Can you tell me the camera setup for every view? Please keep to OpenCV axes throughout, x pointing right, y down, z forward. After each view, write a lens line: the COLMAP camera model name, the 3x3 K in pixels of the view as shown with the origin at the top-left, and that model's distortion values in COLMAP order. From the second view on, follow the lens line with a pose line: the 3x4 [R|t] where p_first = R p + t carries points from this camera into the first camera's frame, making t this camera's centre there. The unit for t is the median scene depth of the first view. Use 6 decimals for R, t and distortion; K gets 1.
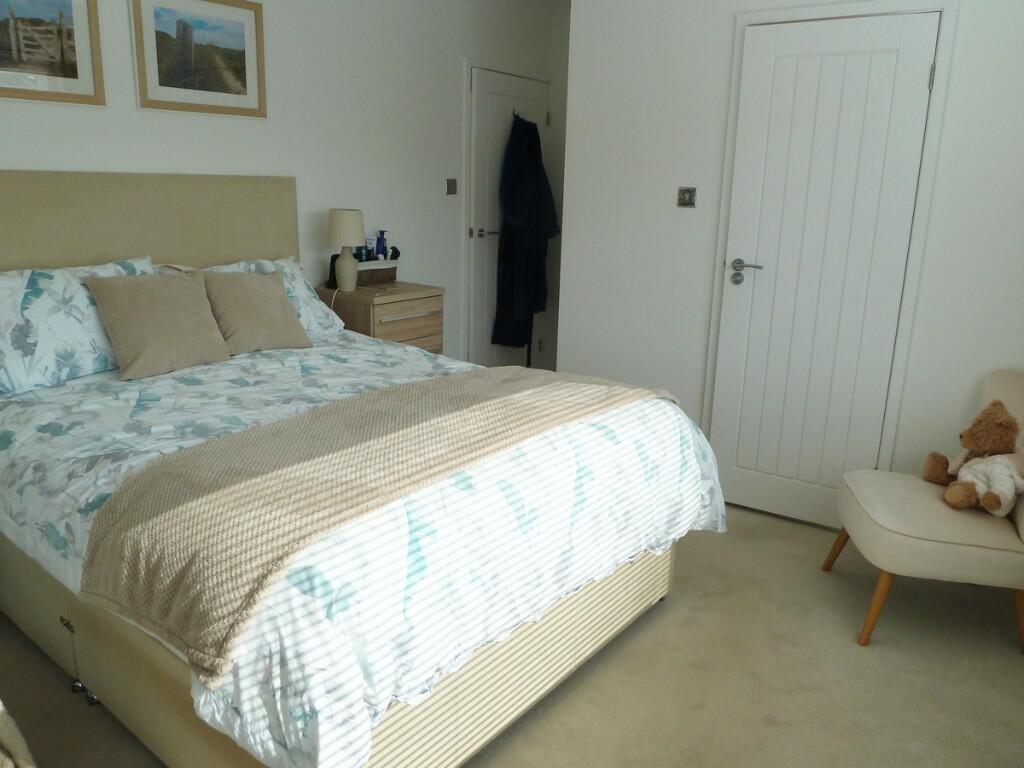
lens RADIAL K [[761.8, 0, 510.4], [0, 761.8, 385.5], [0, 0, 1]] dist [-0.023613, -0.003271]
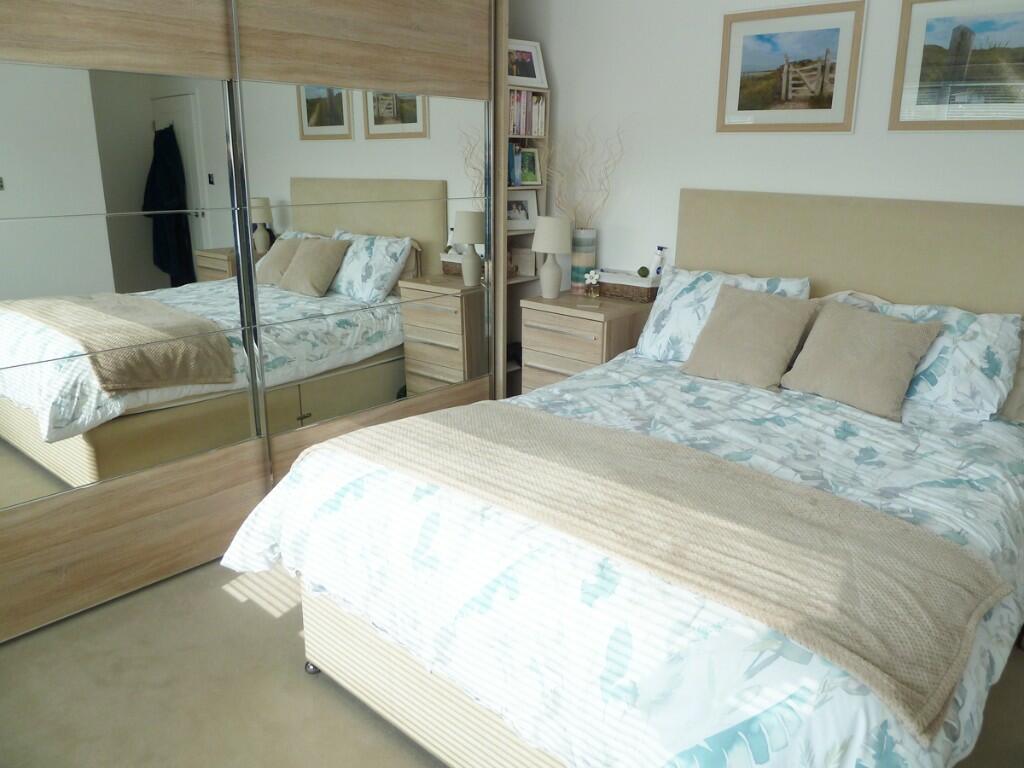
lens RADIAL K [[761.8, 0, 537.8], [0, 761.8, 384.9], [0, 0, 1]] dist [-0.023613, -0.003271]
pose [[-0.039932, 0.258443, -0.965201, 0.607439], [-0.276408, 0.925419, 0.259226, -0.219552], [0.960211, 0.277140, 0.034482, 0.706742]]
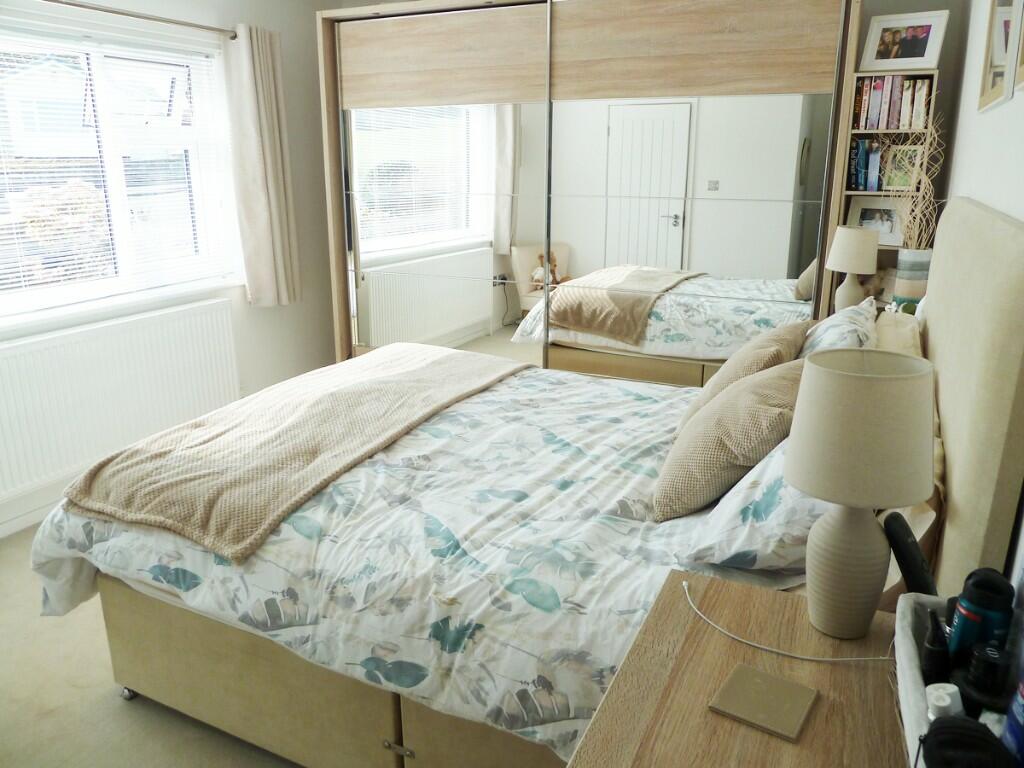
lens RADIAL K [[761.8, 0, 517.2], [0, 761.8, 382.6], [0, 0, 1]] dist [-0.023613, -0.003271]
pose [[-0.974778, 0.018626, -0.222398, -0.066043], [-0.096039, 0.864515, 0.493345, -0.453811], [0.201456, 0.502261, -0.840922, 1.636145]]
